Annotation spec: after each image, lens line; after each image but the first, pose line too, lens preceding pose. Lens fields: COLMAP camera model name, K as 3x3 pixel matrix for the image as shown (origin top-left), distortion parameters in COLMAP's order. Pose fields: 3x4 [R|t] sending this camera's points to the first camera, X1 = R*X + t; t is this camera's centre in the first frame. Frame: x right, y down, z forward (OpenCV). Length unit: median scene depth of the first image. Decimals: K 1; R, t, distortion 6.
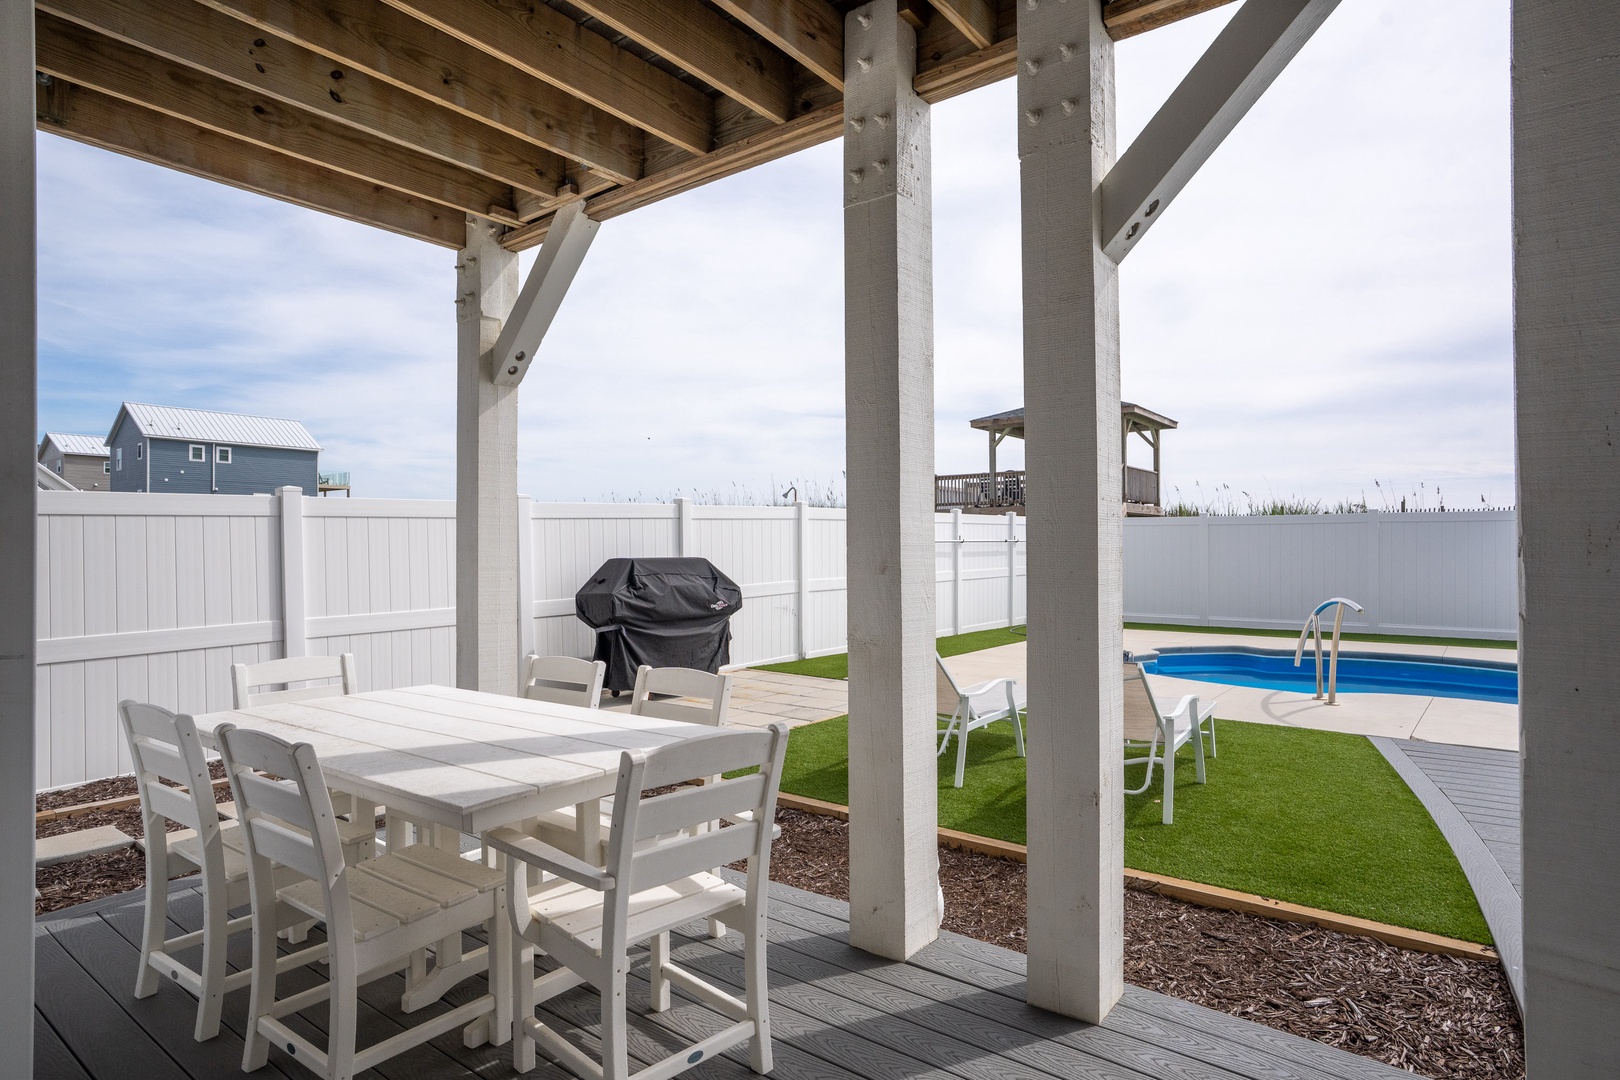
lens RADIAL K [[858.4, 0, 810.0], [0, 858.4, 540.0], [0, 0, 1]] dist [-0.036334, 0.025761]
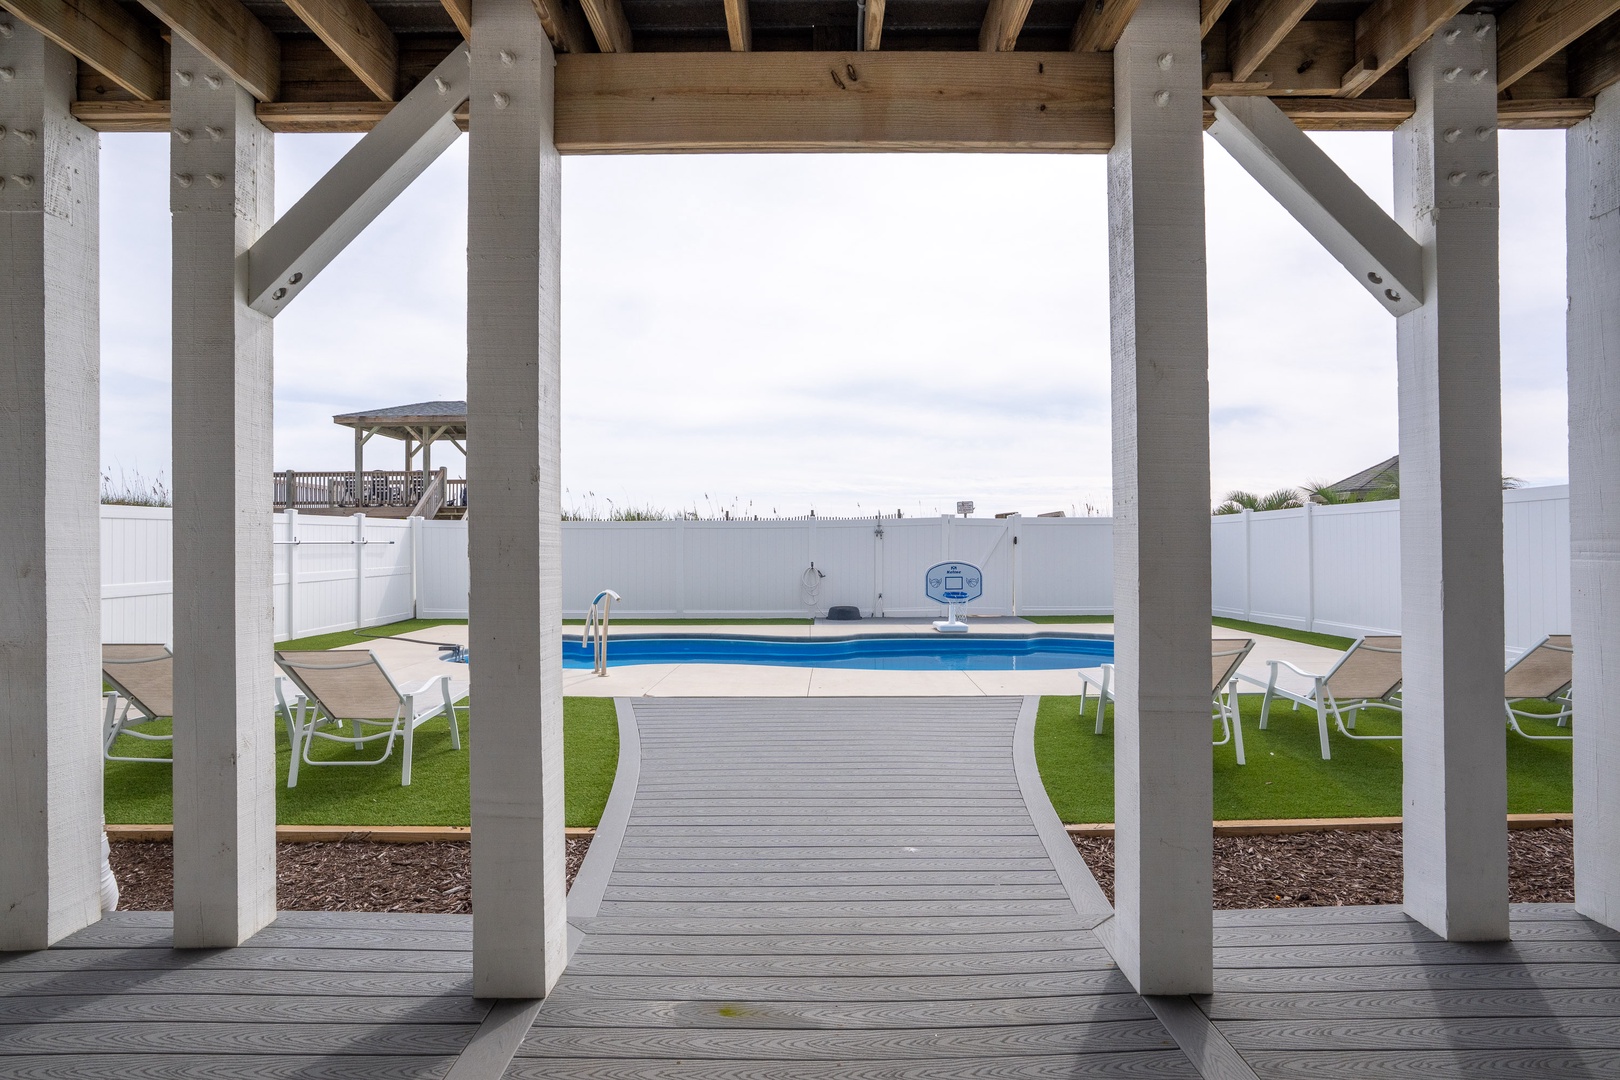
lens RADIAL K [[858.4, 0, 810.0], [0, 858.4, 540.0], [0, 0, 1]] dist [-0.036334, 0.025761]
pose [[0.799746, 0.005232, 0.600315, 0.189972], [-0.004797, 0.999986, -0.002325, -0.006097], [-0.600319, -0.001020, 0.799760, -0.325081]]
